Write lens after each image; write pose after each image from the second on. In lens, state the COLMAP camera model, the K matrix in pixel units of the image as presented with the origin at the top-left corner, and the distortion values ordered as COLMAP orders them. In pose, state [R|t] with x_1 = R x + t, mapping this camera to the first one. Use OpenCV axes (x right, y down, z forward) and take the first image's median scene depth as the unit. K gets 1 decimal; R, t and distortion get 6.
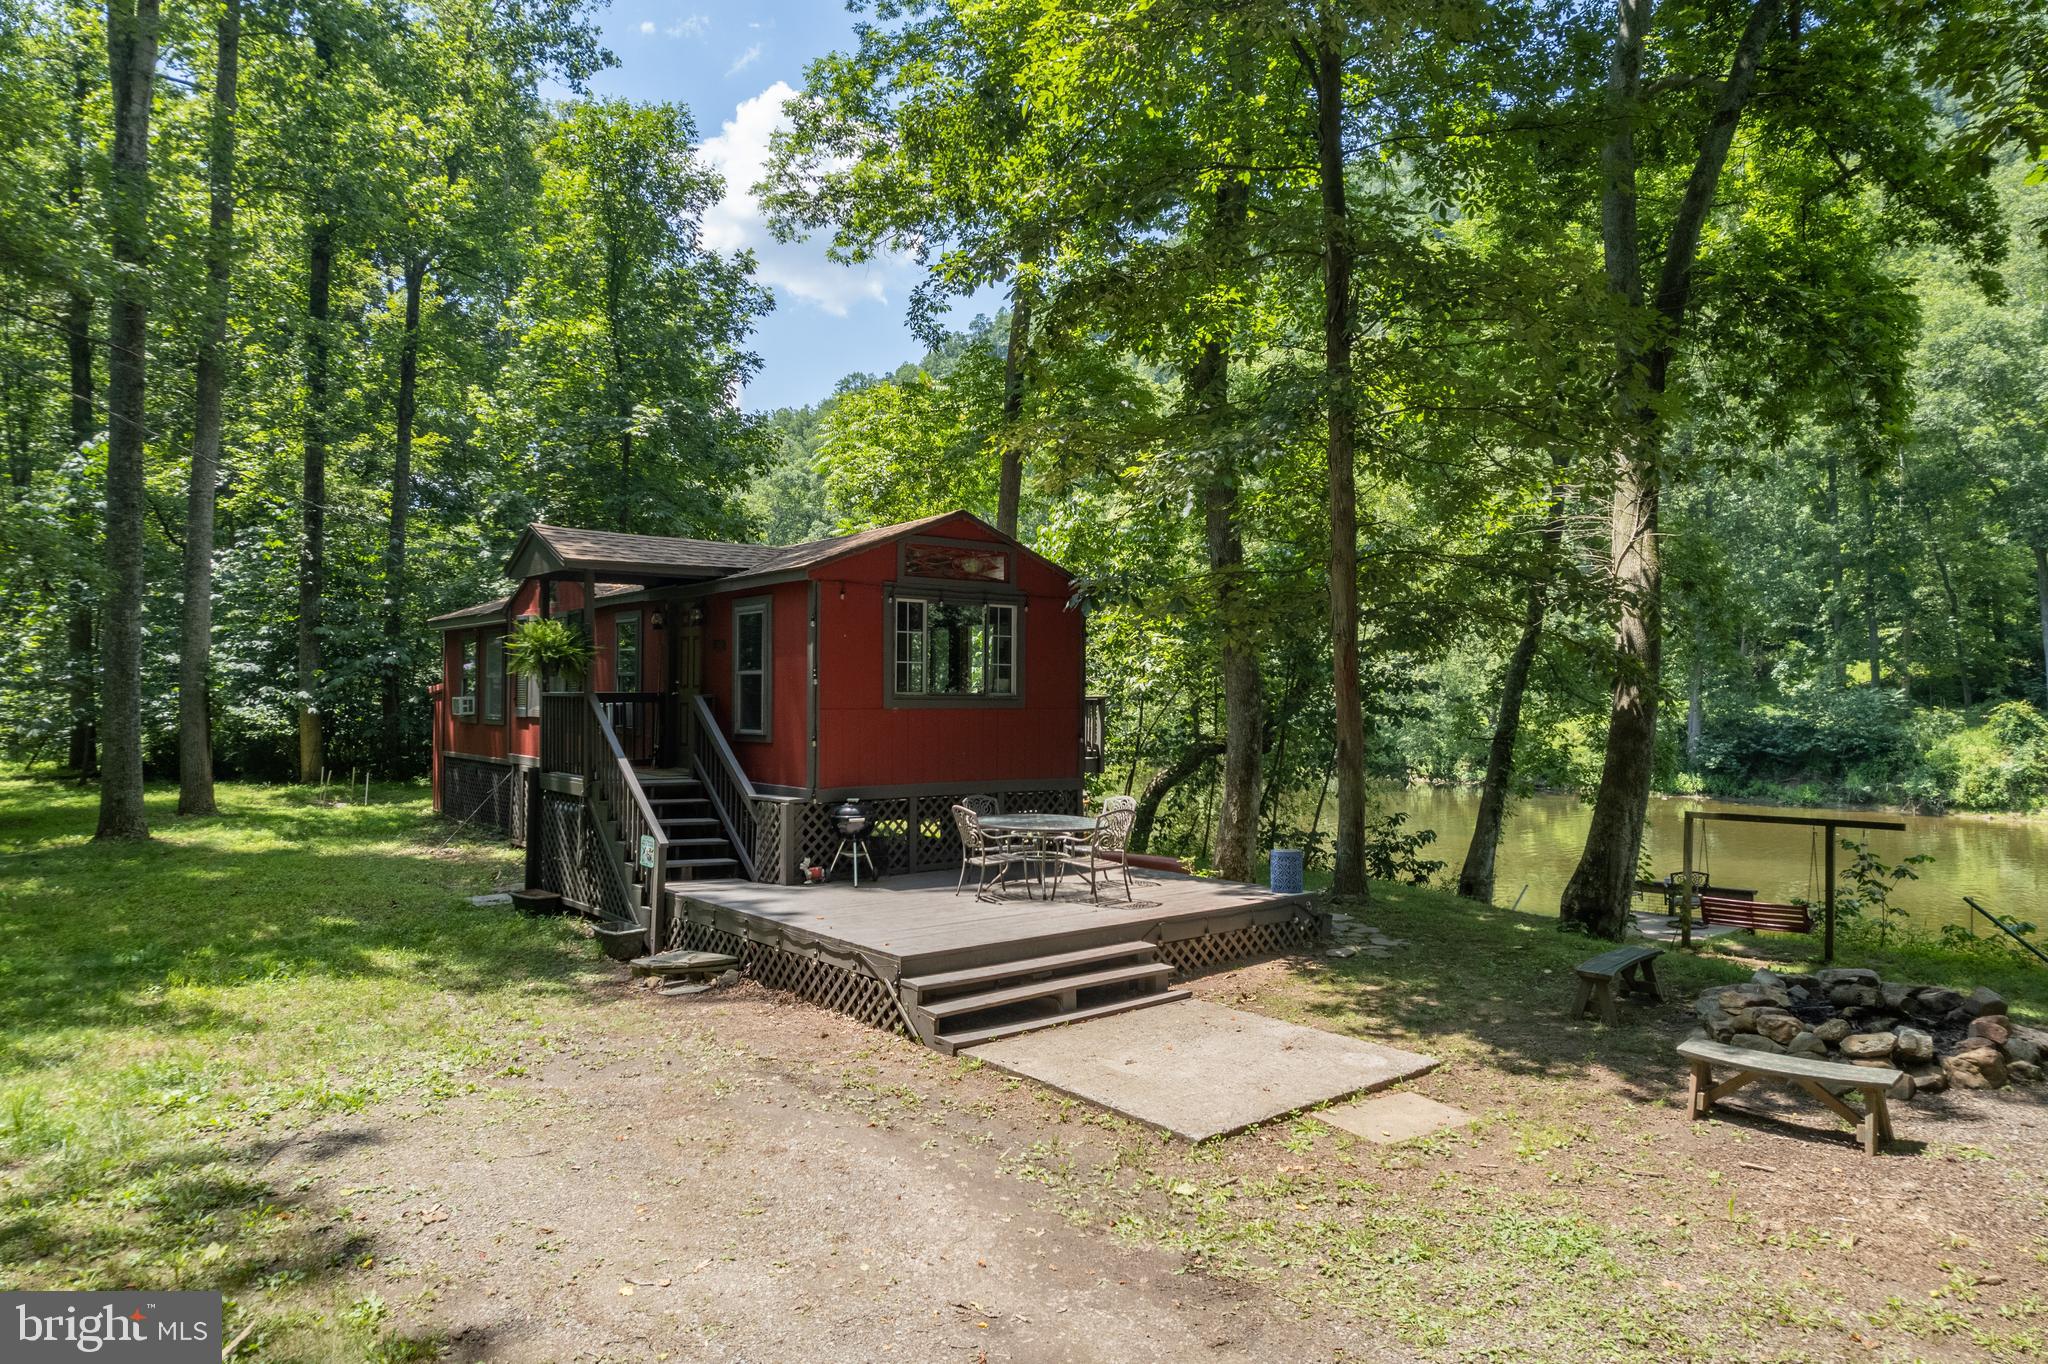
lens RADIAL K [[1308.1, 0, 1030.6], [0, 1308.1, 688.5], [0, 0, 1]] dist [-0.069548, 0.060839]
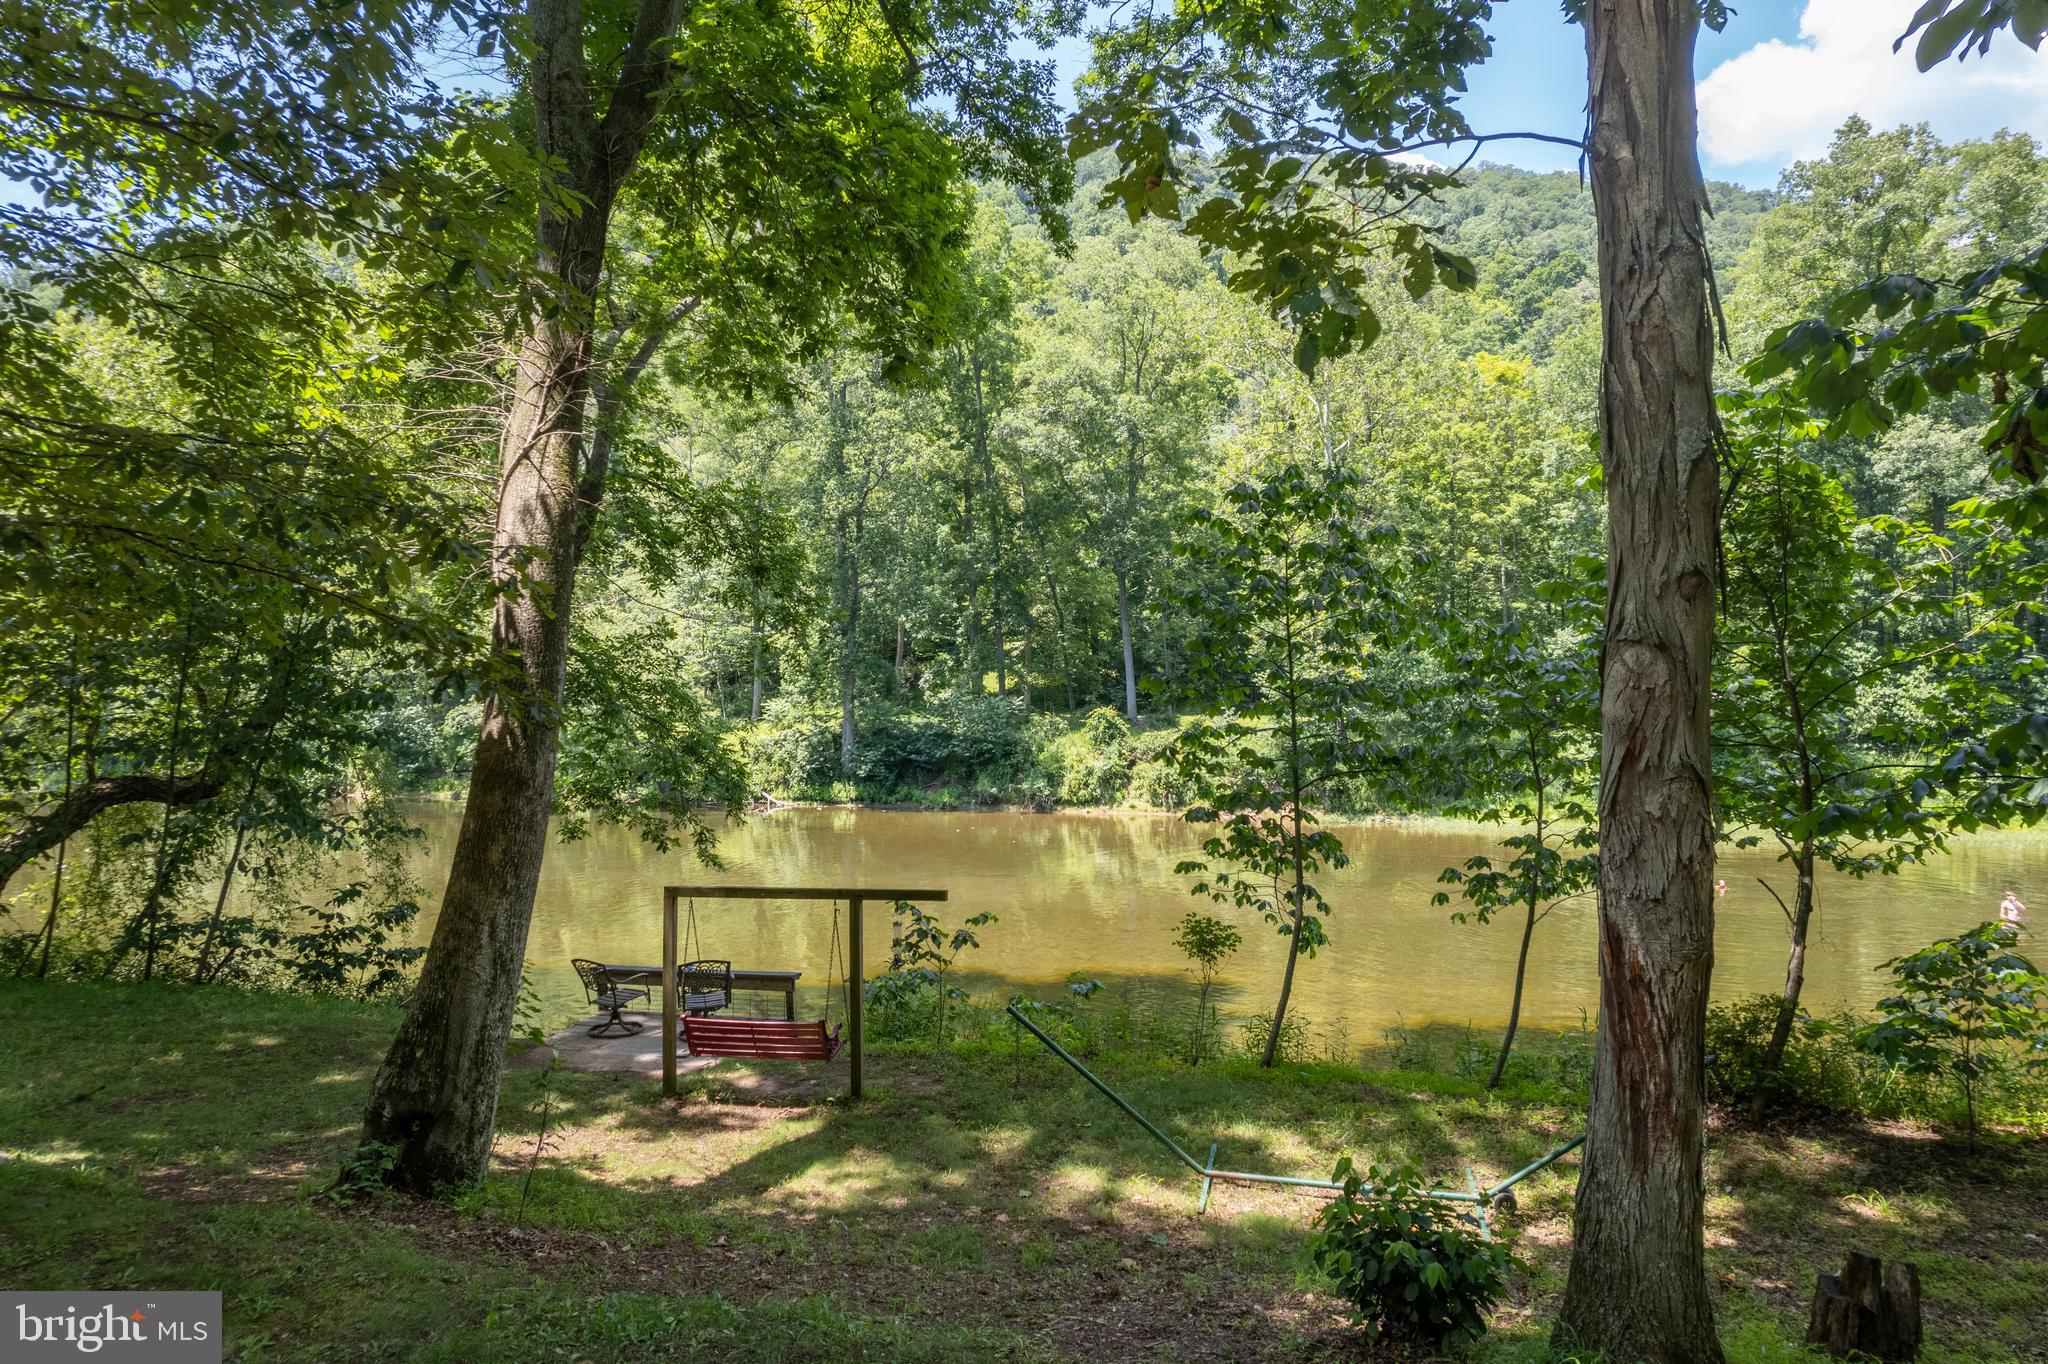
lens RADIAL K [[1308.1, 0, 1030.6], [0, 1308.1, 688.5], [0, 0, 1]] dist [-0.069548, 0.060839]
pose [[0.828205, -0.004128, 0.560410, 0.068816], [0.008973, 0.999942, -0.005895, 0.000040], [-0.560354, 0.009911, 0.828194, 0.082581]]
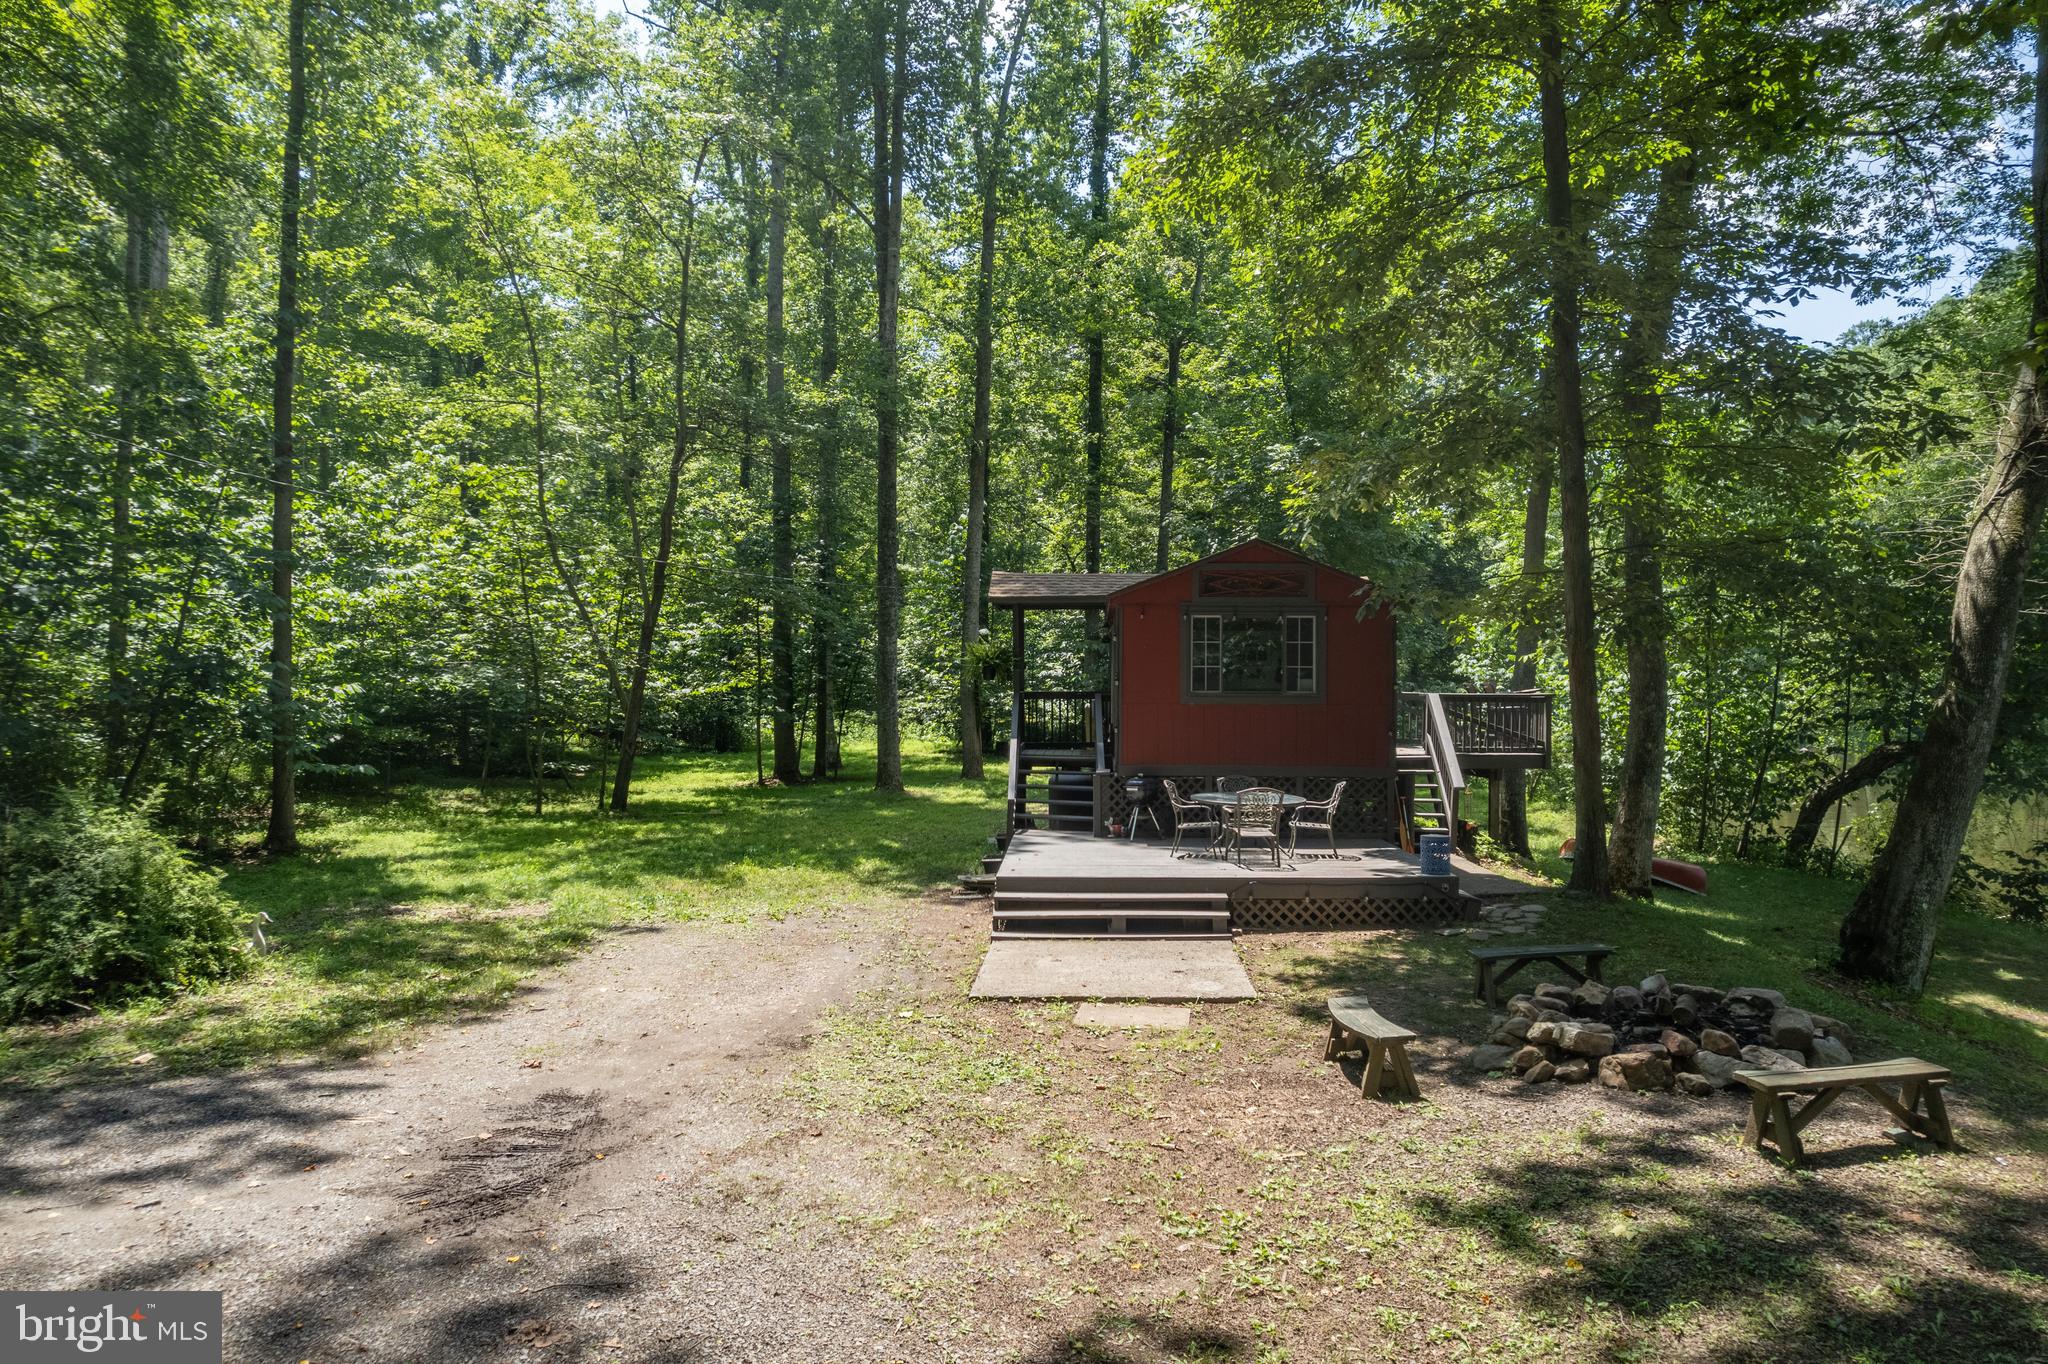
lens RADIAL K [[1308.1, 0, 1030.6], [0, 1308.1, 688.5], [0, 0, 1]] dist [-0.069548, 0.060839]
pose [[0.743451, -0.002682, -0.668785, 0.117920], [0.003557, 0.999994, -0.000057, 0.000117], [0.668781, -0.002337, 0.743456, -0.004755]]
